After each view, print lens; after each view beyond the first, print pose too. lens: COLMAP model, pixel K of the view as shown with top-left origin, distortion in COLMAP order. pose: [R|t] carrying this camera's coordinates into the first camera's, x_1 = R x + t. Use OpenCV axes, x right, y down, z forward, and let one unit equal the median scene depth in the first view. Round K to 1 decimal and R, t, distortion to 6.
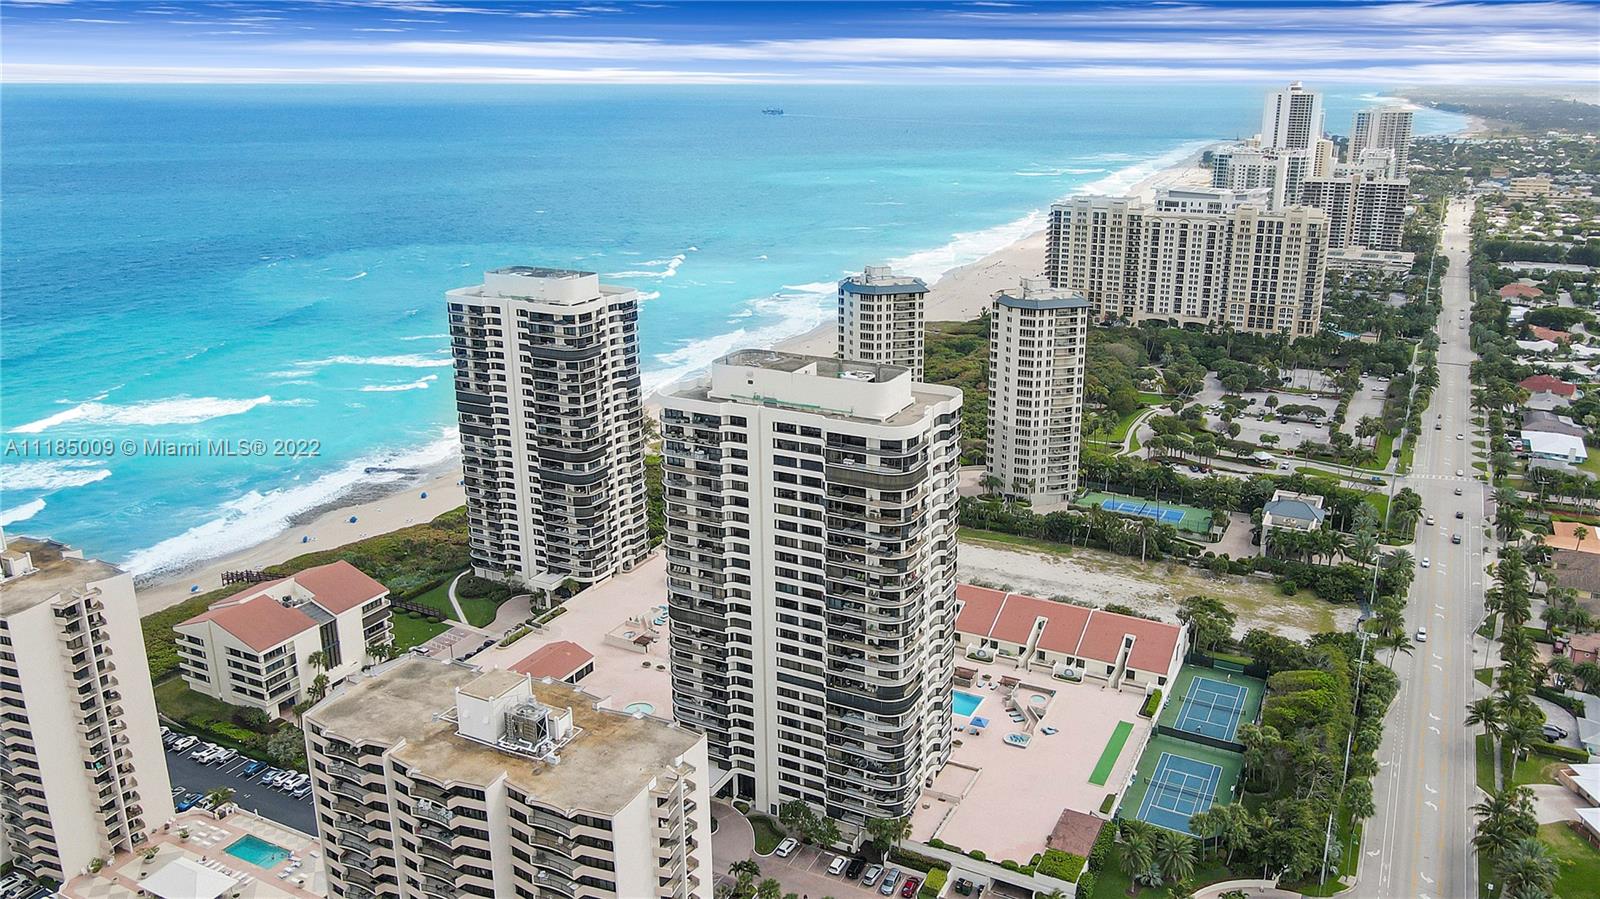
lens RADIAL K [[1214.9, 0, 800.8], [0, 1214.9, 445.6], [0, 0, 1]] dist [0.029280, -0.002323]
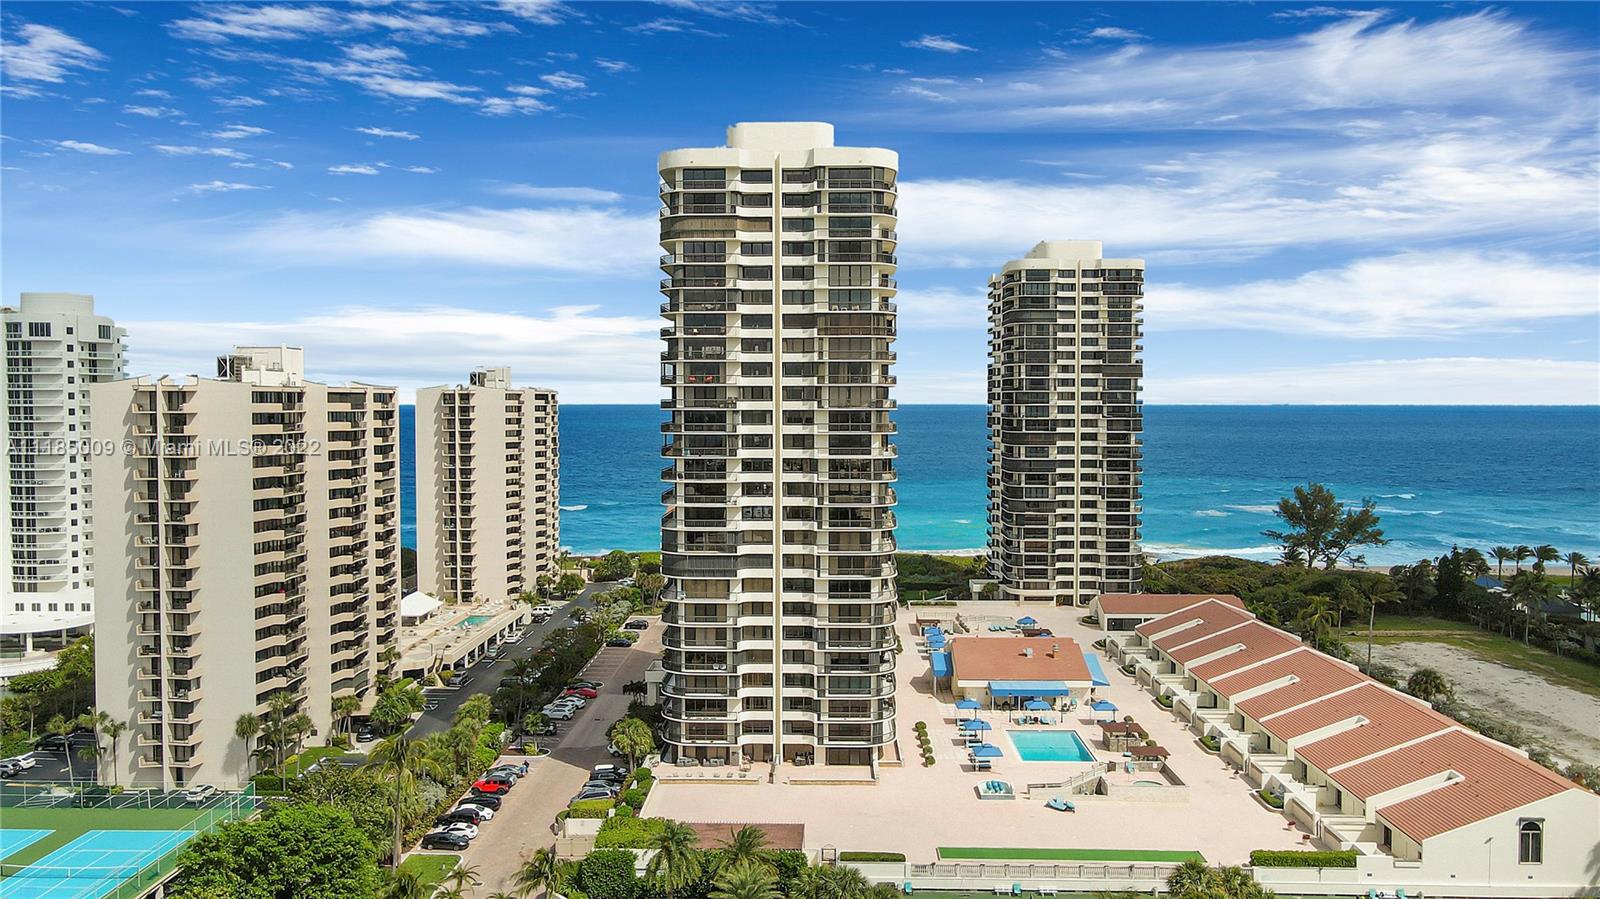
lens RADIAL K [[1214.9, 0, 796.8], [0, 1214.9, 452.9], [0, 0, 1]] dist [0.029280, -0.002323]
pose [[0.445080, 0.038600, -0.894658, 0.500901], [-0.263122, 0.960606, -0.089454, 0.132353], [0.855962, 0.275219, 0.437704, 0.475890]]
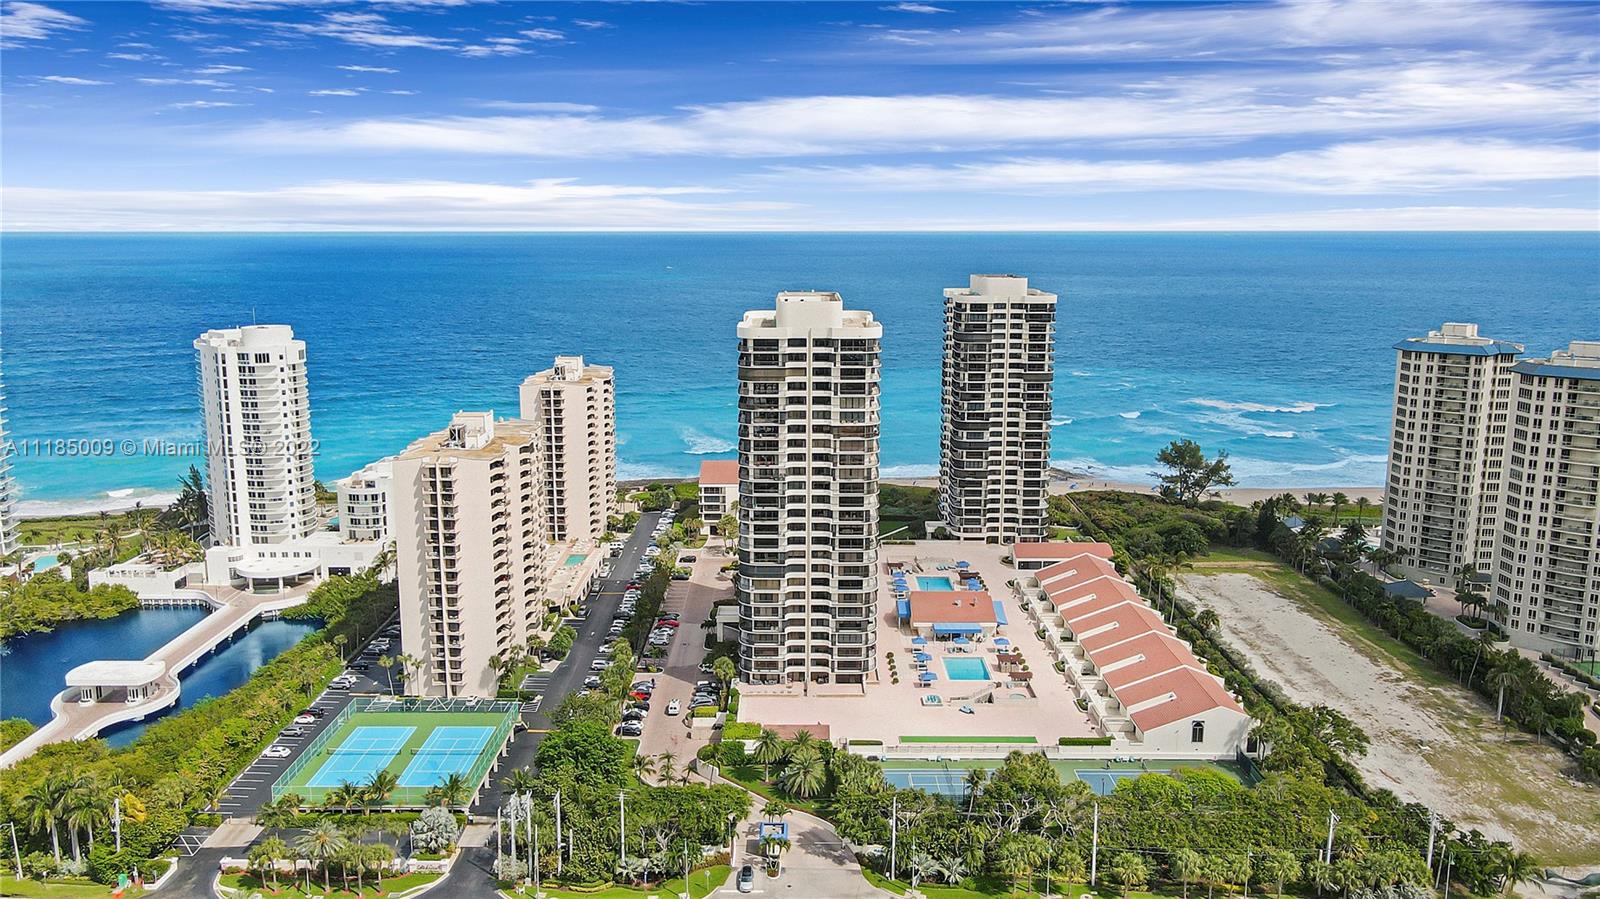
lens RADIAL K [[1214.9, 0, 801.4], [0, 1214.9, 448.3], [0, 0, 1]] dist [0.029280, -0.002323]
pose [[0.472138, 0.155297, -0.867738, 0.752067], [-0.264034, 0.964081, 0.028878, 0.036931], [0.841054, 0.215478, 0.496183, 0.274180]]
